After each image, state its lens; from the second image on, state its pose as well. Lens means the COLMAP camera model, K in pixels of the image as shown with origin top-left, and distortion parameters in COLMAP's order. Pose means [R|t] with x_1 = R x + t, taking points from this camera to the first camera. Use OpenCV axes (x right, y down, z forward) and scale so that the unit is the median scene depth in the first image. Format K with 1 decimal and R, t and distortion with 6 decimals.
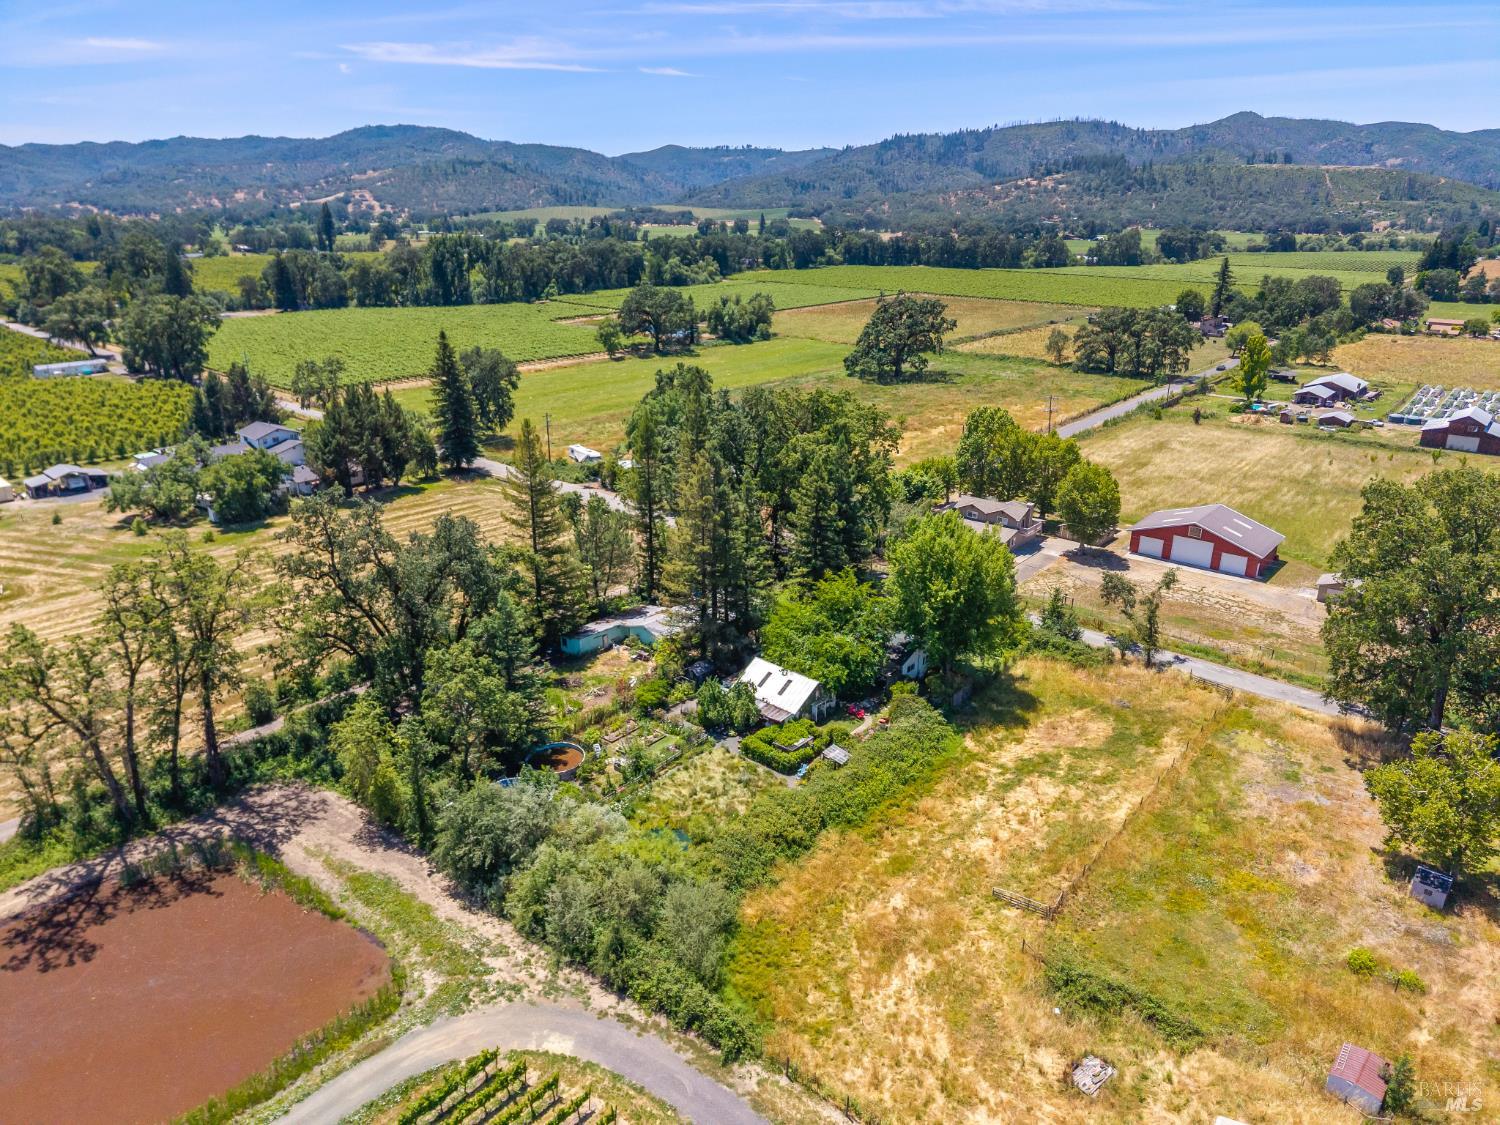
lens RADIAL K [[1004.0, 0, 745.6], [0, 1004.0, 555.8], [0, 0, 1]] dist [0.027467, -0.028112]
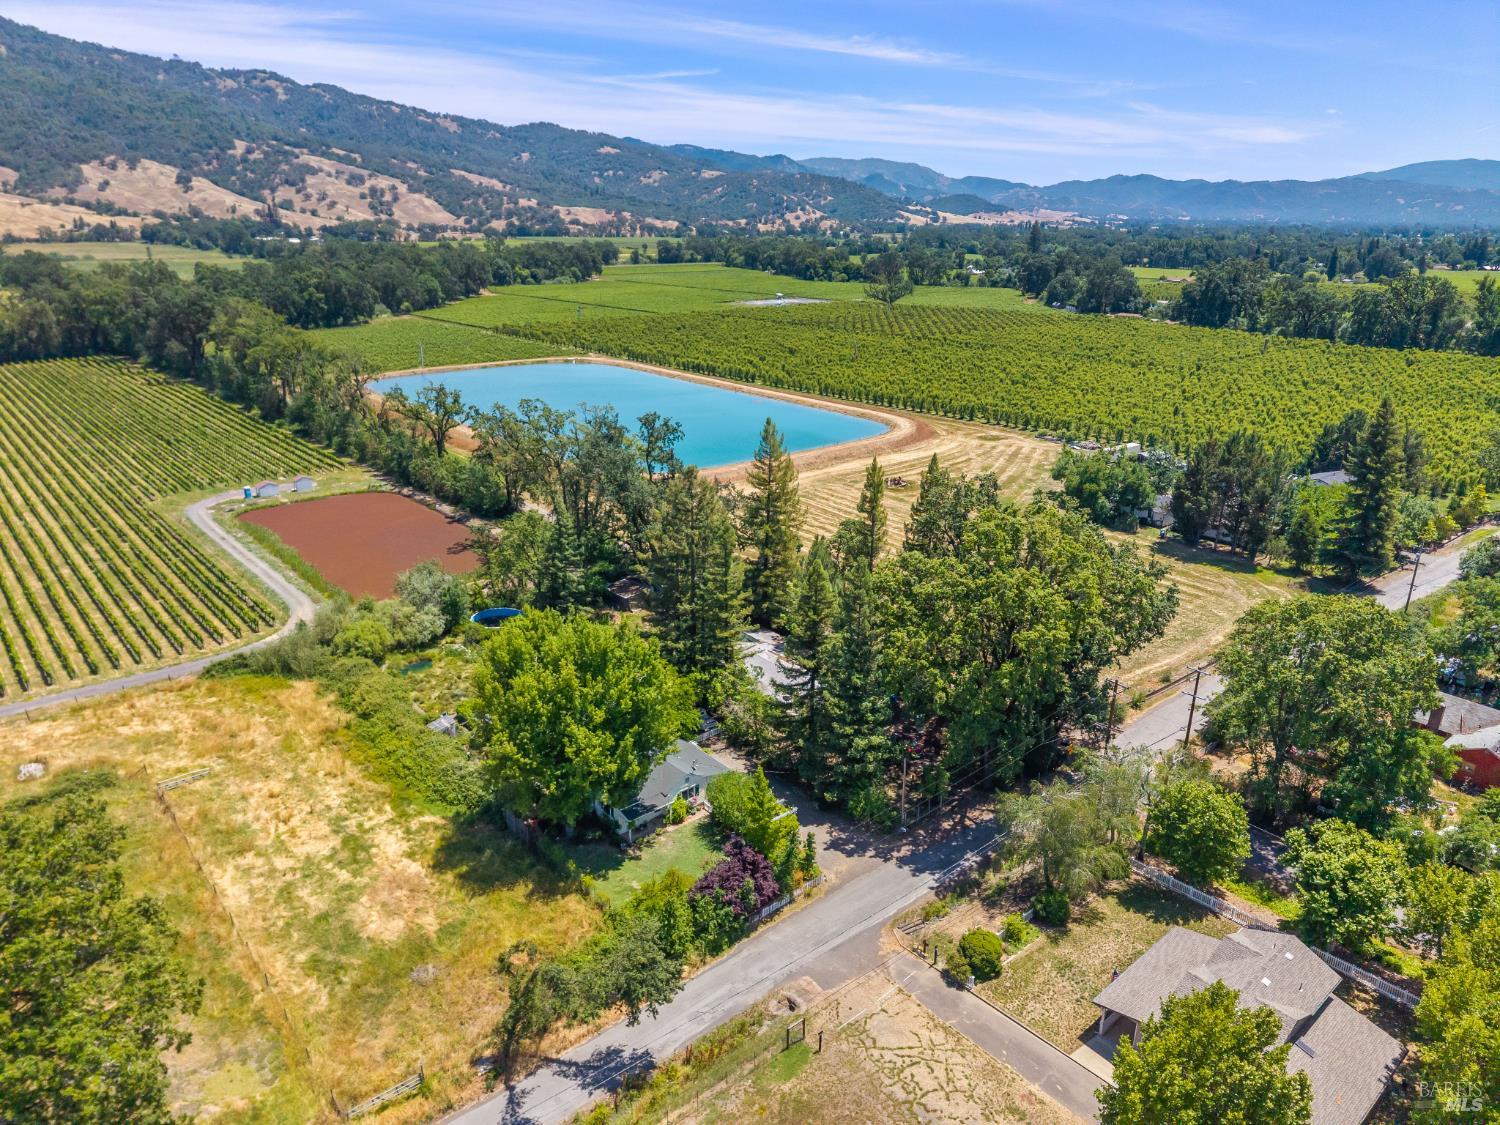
lens RADIAL K [[1004.0, 0, 751.0], [0, 1004.0, 560.9], [0, 0, 1]] dist [0.027467, -0.028112]
pose [[-0.158512, 0.316170, -0.935367, 0.306675], [-0.338335, 0.872596, 0.352288, -0.137237], [0.927580, 0.372309, -0.031345, 0.395974]]
